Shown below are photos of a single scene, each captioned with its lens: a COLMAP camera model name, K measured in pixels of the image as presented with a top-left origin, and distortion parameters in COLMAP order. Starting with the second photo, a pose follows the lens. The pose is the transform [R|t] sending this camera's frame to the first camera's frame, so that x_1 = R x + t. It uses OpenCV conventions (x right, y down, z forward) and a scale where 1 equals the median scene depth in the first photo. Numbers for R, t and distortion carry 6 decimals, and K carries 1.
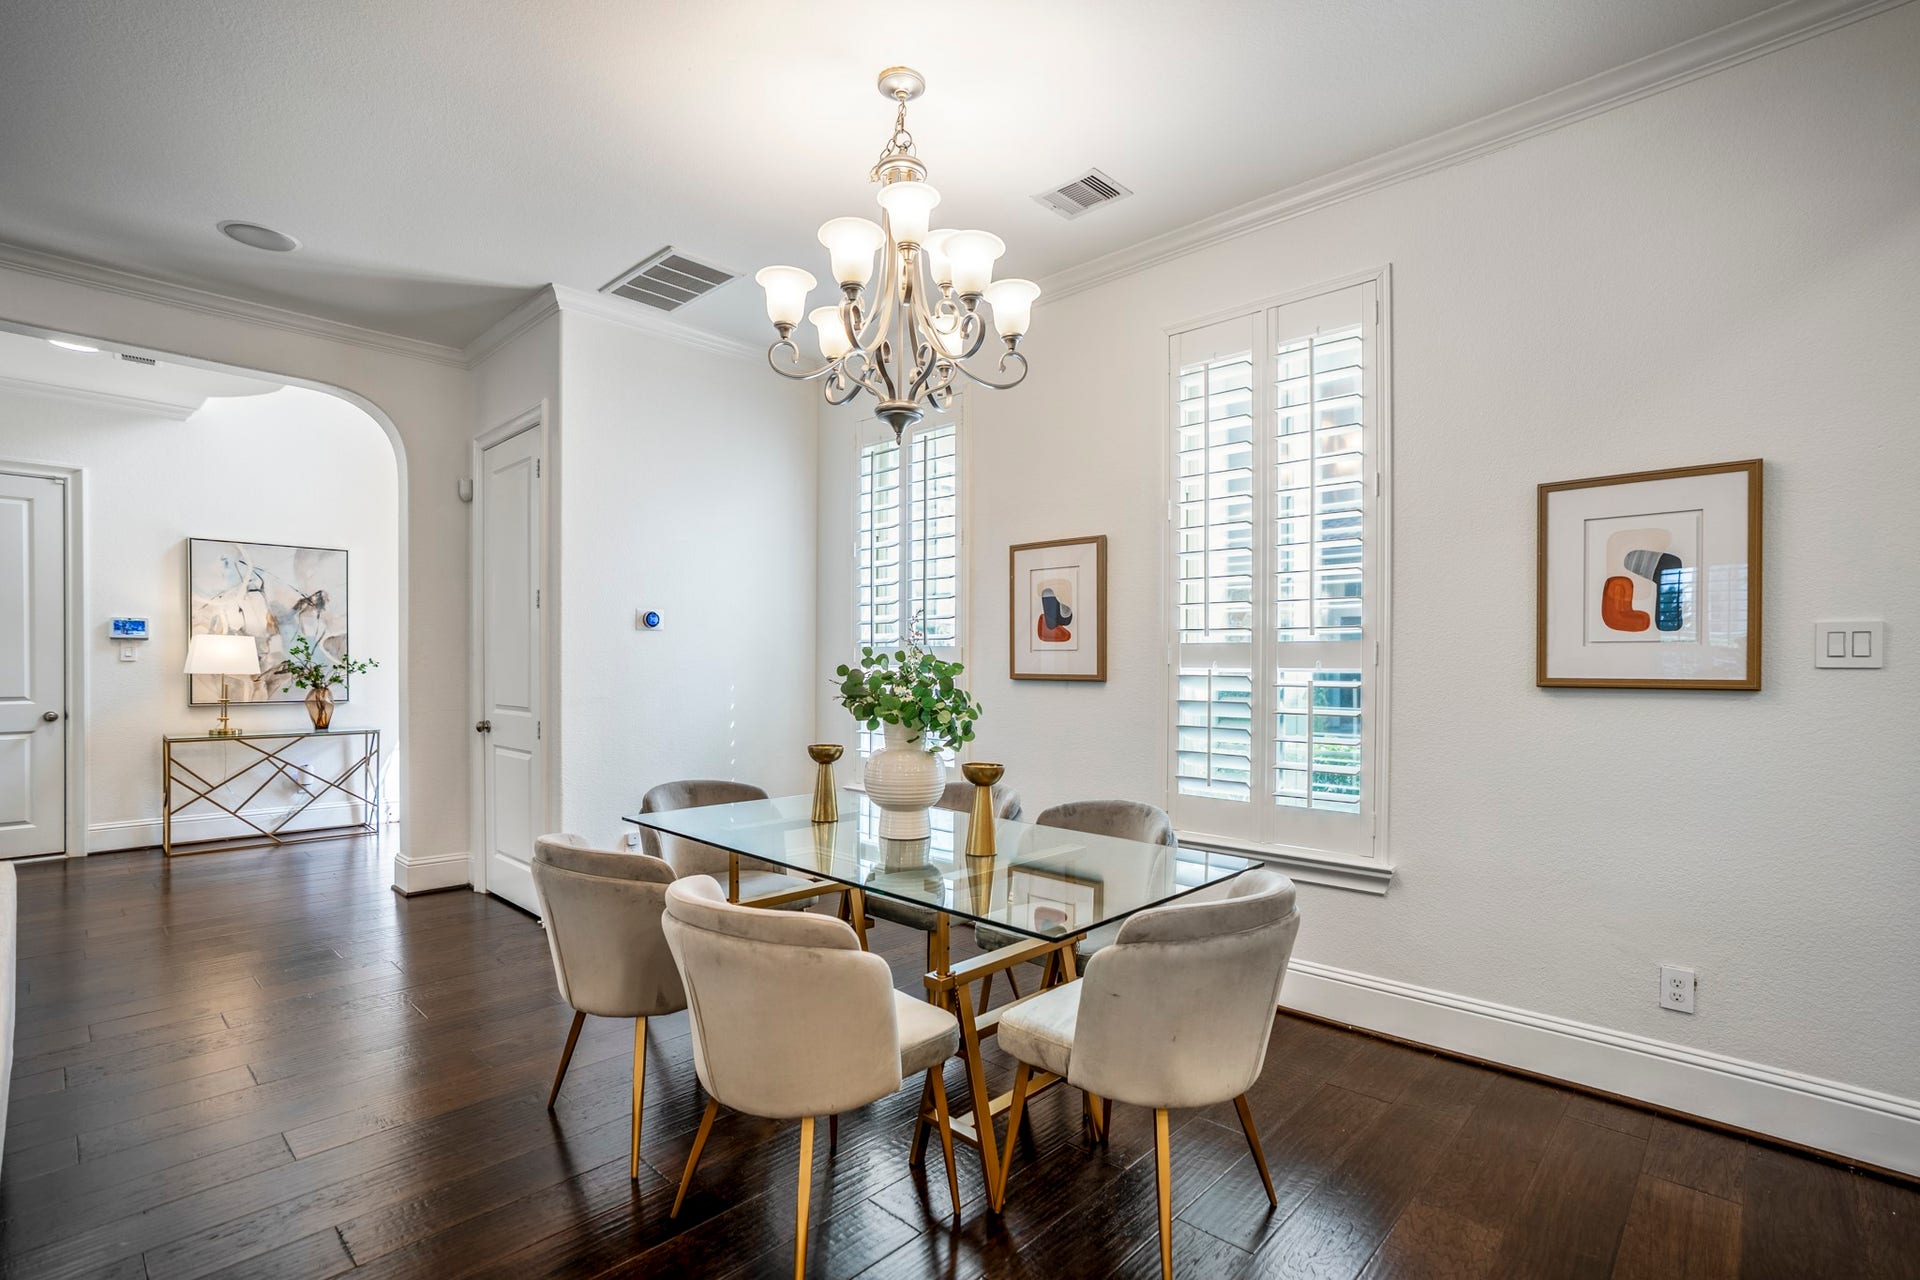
lens RADIAL K [[883.7, 0, 975.3], [0, 883.7, 666.0], [0, 0, 1]] dist [-0.023825, 0.007389]
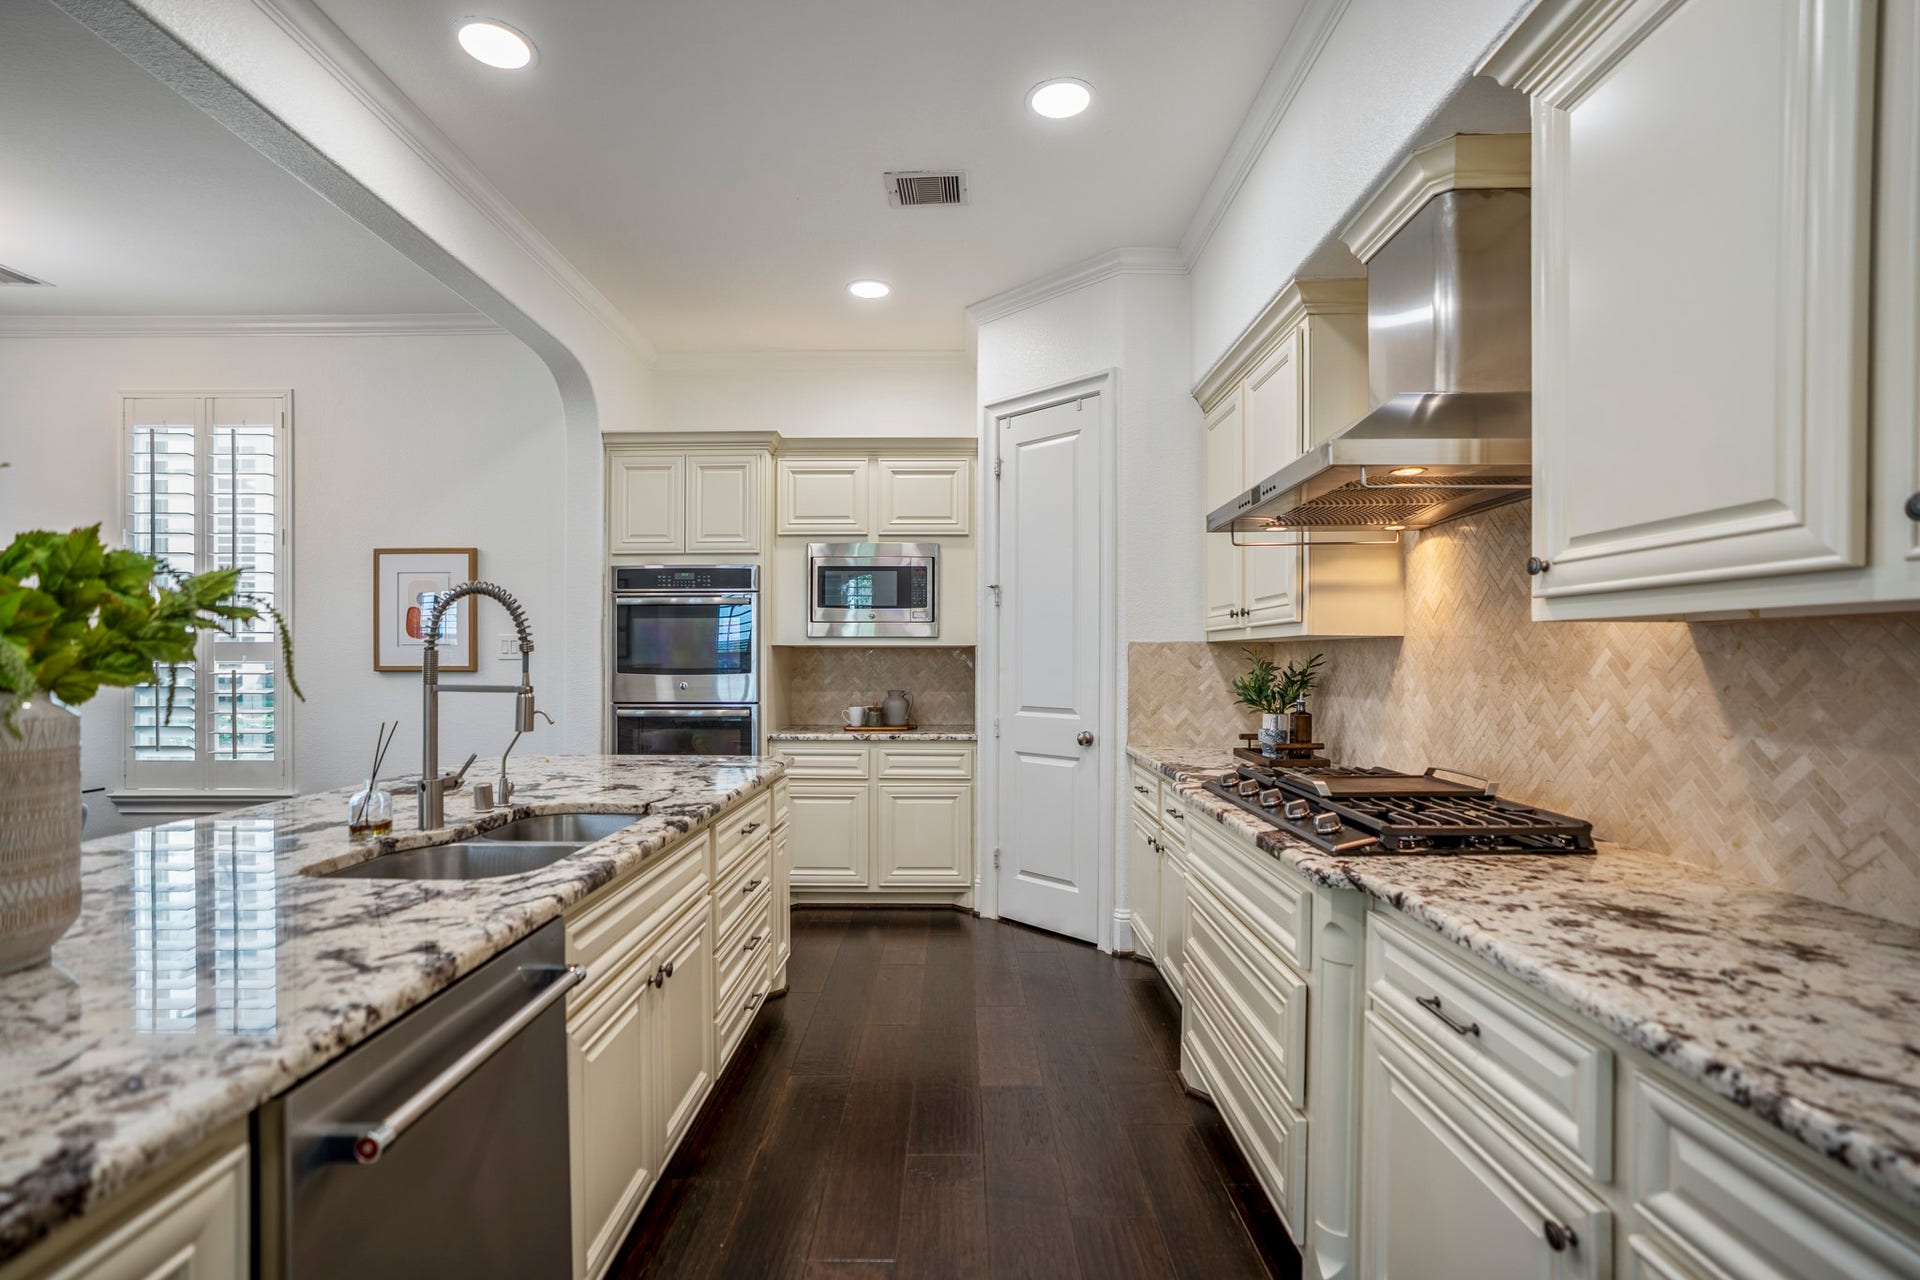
lens RADIAL K [[883.7, 0, 967.3], [0, 883.7, 656.3], [0, 0, 1]] dist [-0.023825, 0.007389]
pose [[0.734435, 0.001118, 0.678678, 0.216534], [0.006061, 0.999948, -0.008207, 0.009898], [-0.678652, 0.010141, 0.734390, -0.610156]]
